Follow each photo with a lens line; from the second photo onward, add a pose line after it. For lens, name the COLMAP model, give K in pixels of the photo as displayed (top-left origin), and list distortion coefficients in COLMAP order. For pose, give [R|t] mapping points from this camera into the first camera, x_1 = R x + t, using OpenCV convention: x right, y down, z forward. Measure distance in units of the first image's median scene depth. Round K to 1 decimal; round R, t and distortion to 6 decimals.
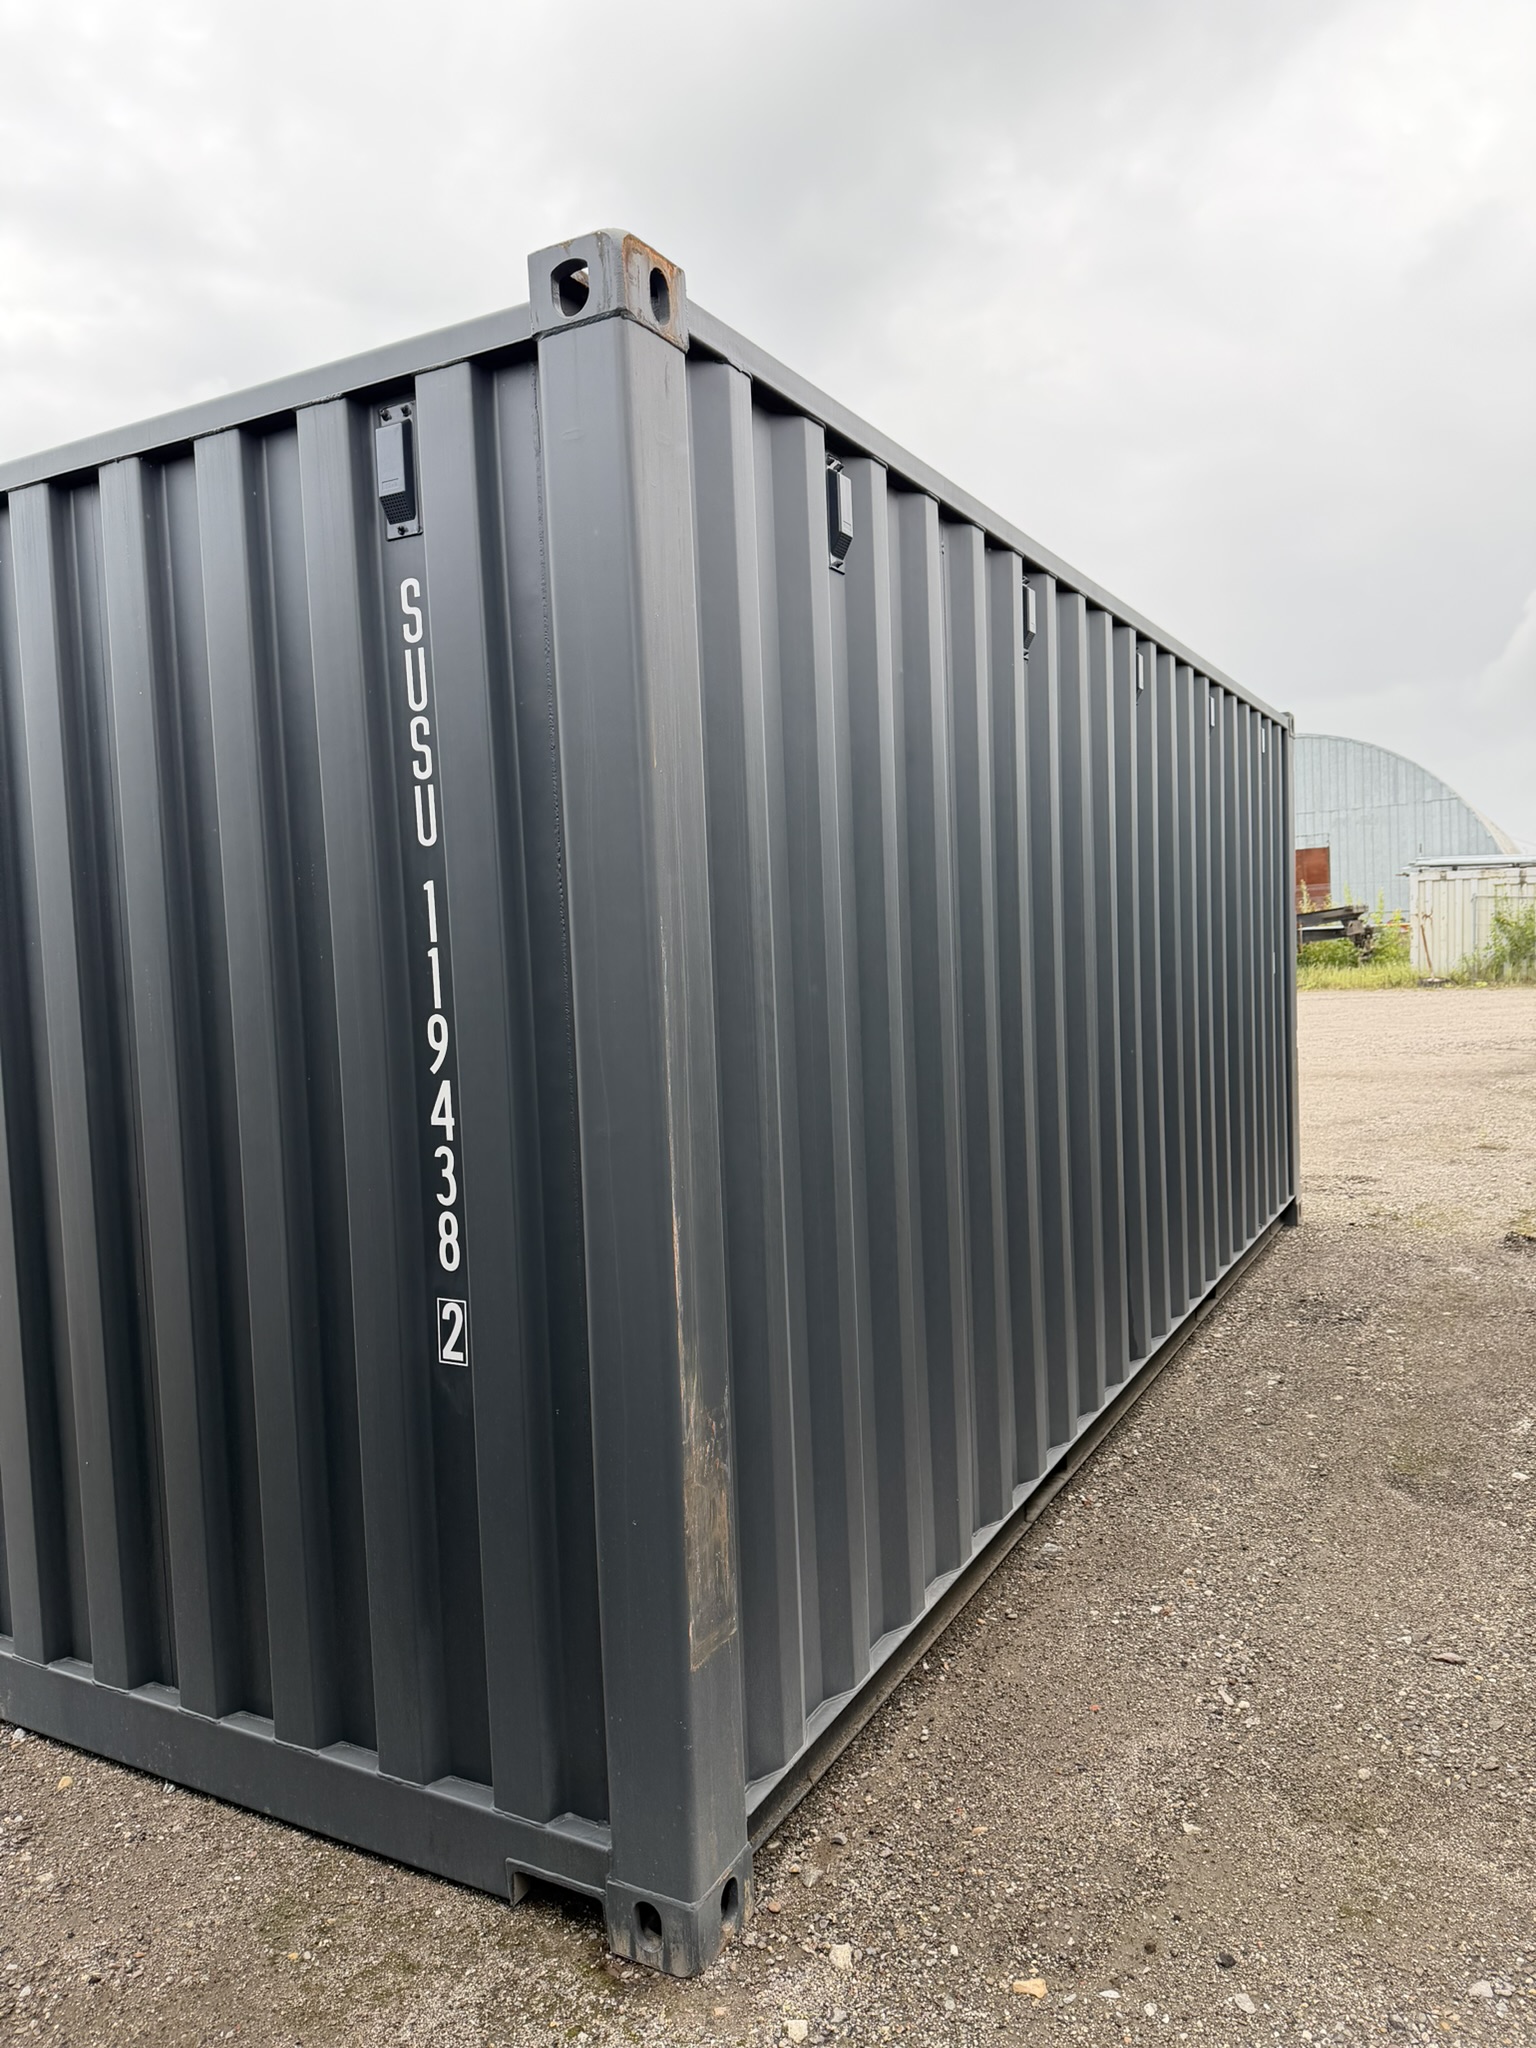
lens RADIAL K [[1413.5, 0, 731.9], [0, 1413.5, 1021.9], [0, 0, 1]] dist [0.095374, -0.114763]
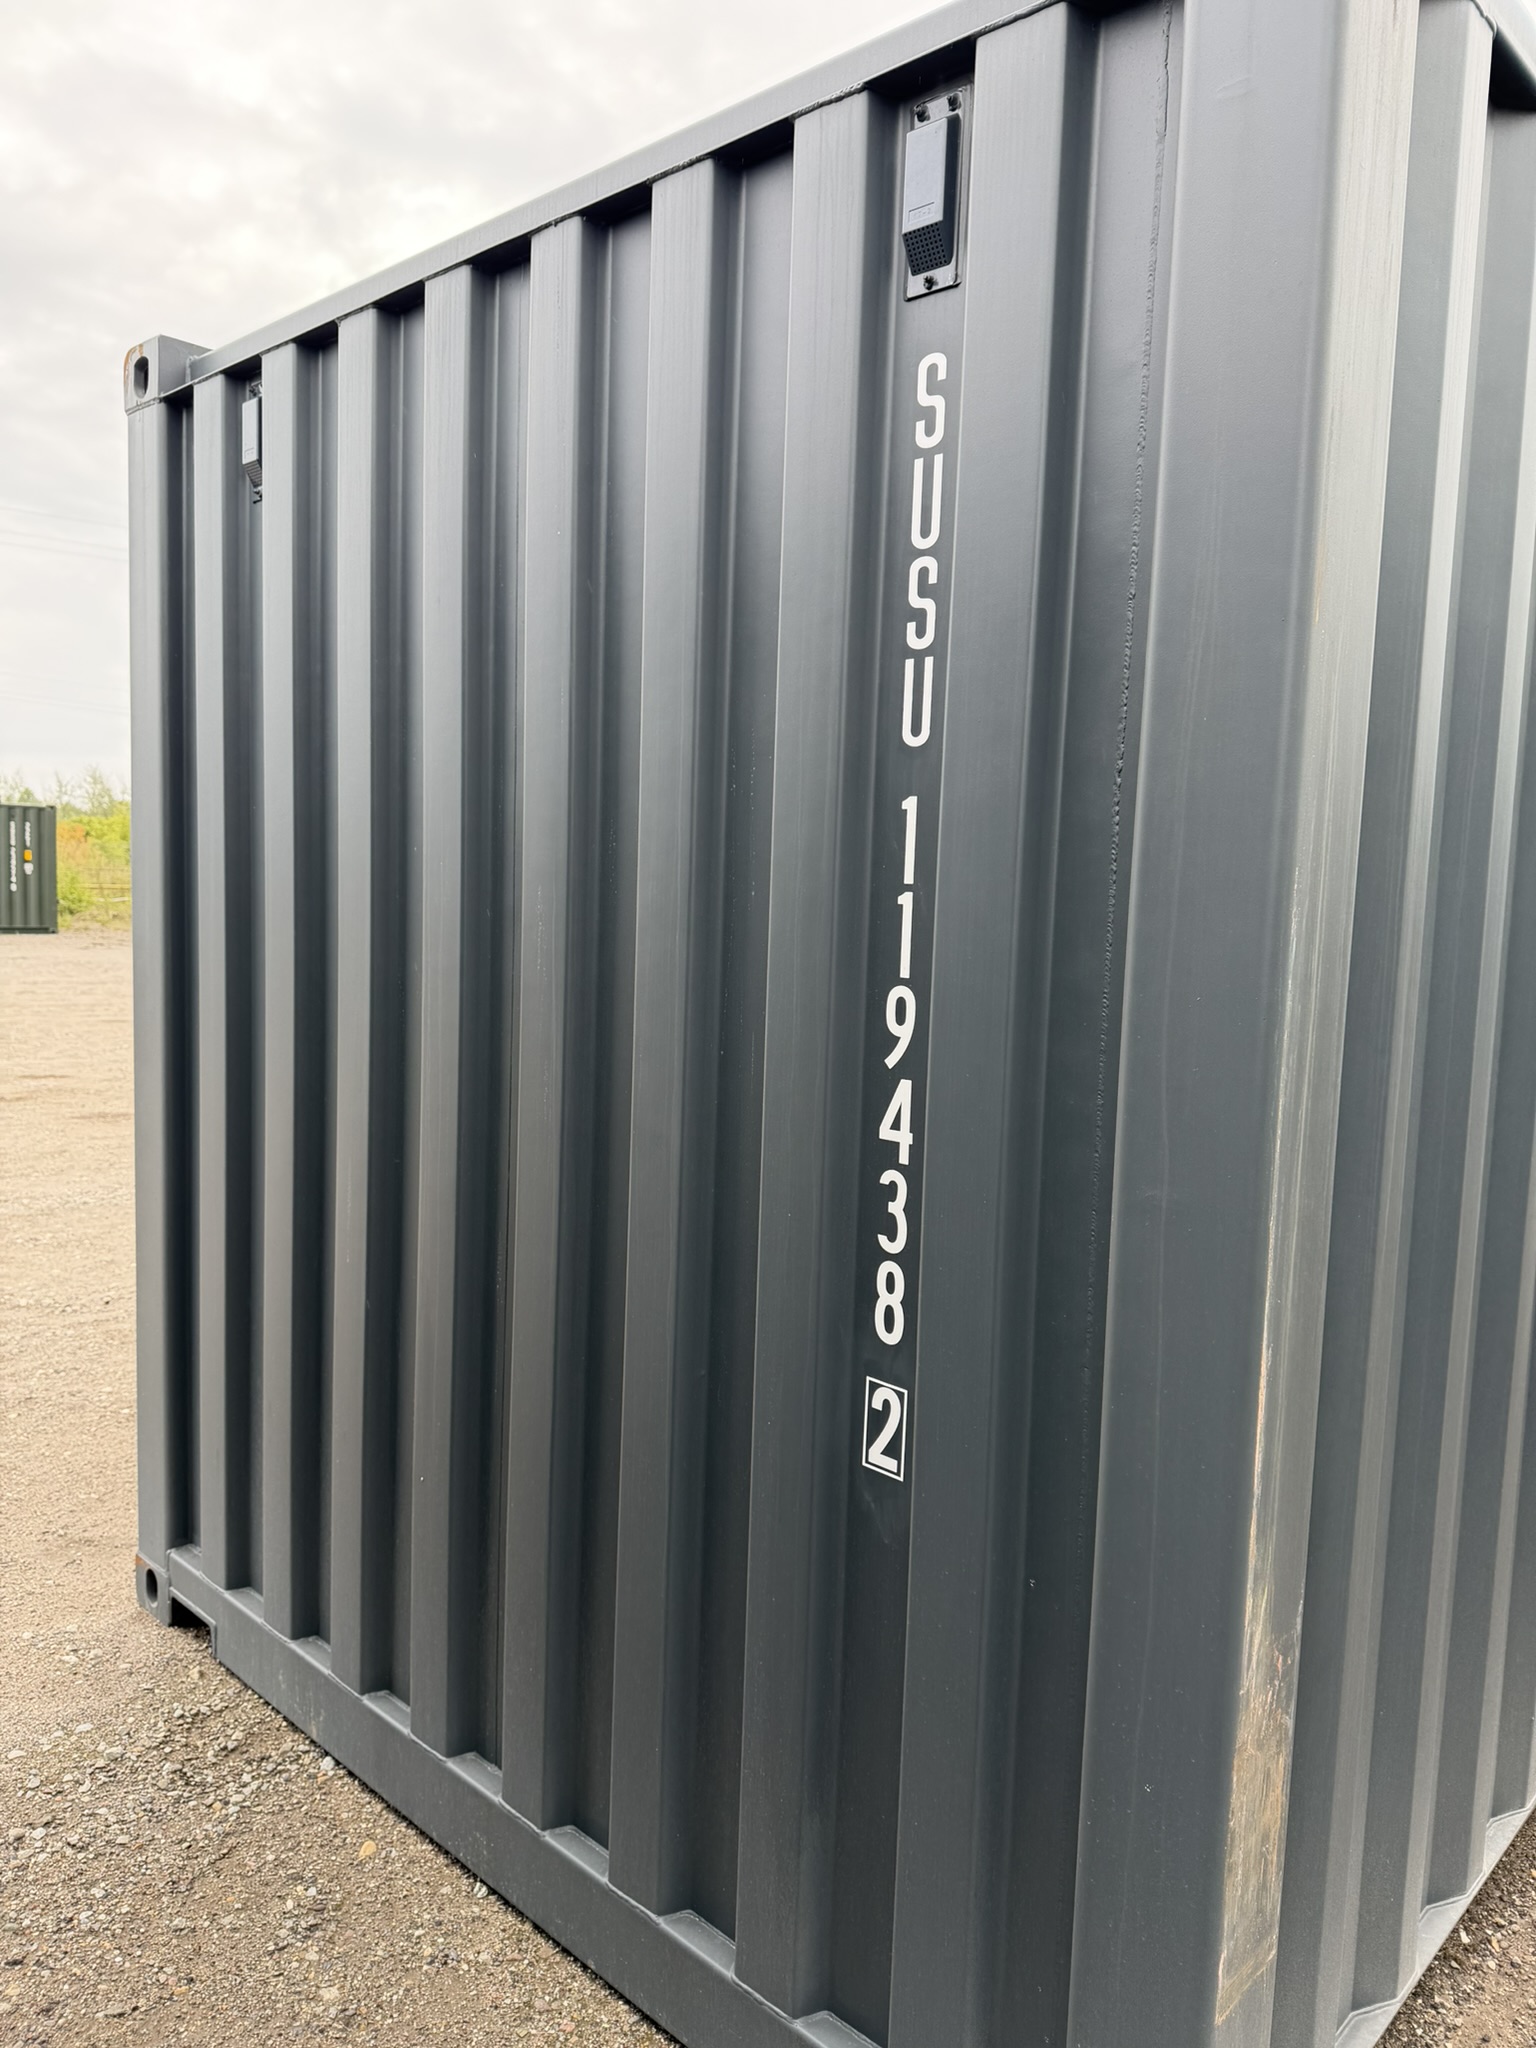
lens RADIAL K [[1413.5, 0, 731.9], [0, 1413.5, 1021.9], [0, 0, 1]] dist [0.095374, -0.114763]
pose [[0.963972, 0.099074, -0.246867, -0.113071], [-0.089149, 0.994707, 0.051089, -0.016032], [0.250622, -0.027241, 0.967702, 0.290762]]
